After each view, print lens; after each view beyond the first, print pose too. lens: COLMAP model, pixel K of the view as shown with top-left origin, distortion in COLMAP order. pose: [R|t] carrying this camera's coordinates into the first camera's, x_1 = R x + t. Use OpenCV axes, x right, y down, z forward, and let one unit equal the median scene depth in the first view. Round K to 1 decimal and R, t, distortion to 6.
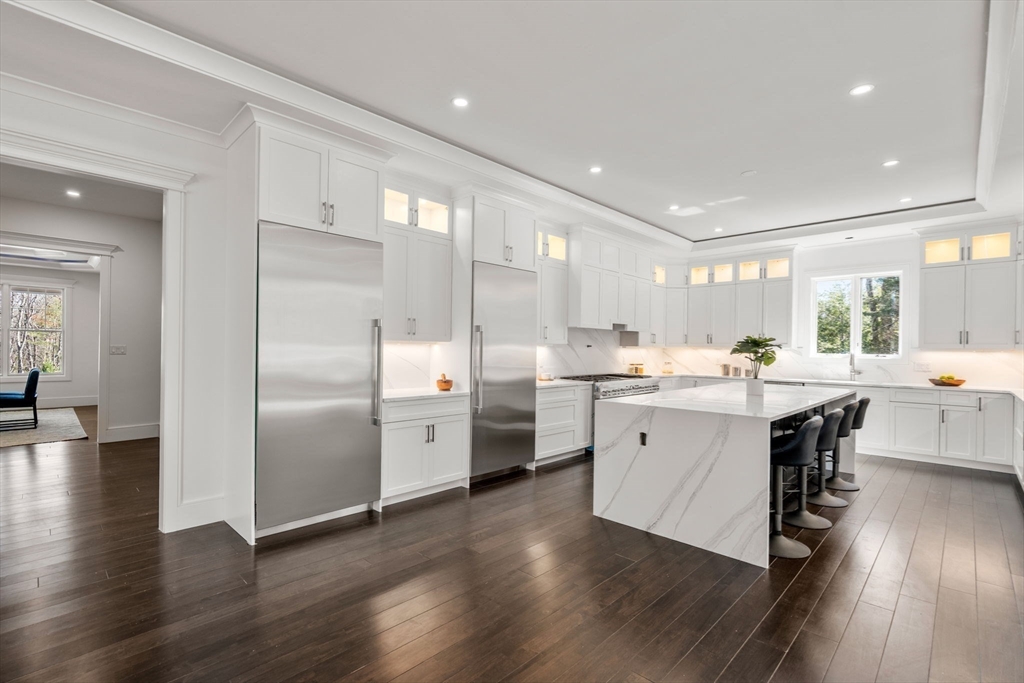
lens RADIAL K [[465.9, 0, 495.3], [0, 465.9, 340.8], [0, 0, 1]] dist [-0.000338, 0.000088]
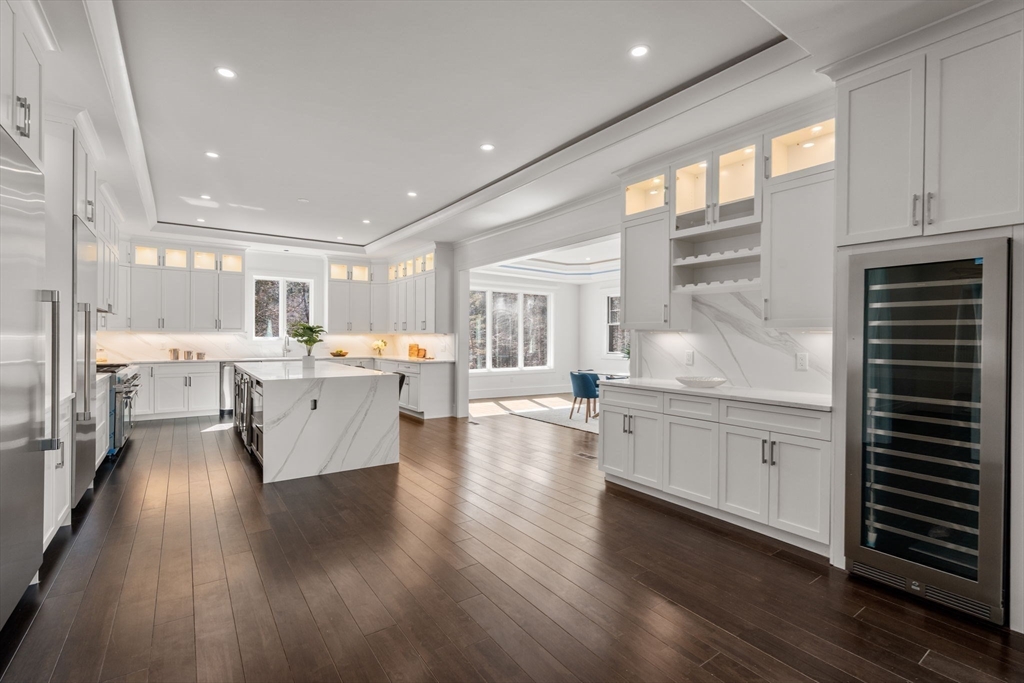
lens RADIAL K [[456.2, 0, 512.0], [0, 456.2, 341.5], [0, 0, 1]] dist [-0.000056, 0.000018]
pose [[0.167863, -0.018305, 0.985640, -0.466932], [-0.017513, 0.999614, 0.021547, 0.001030], [-0.985655, -0.020879, 0.167478, 0.148723]]
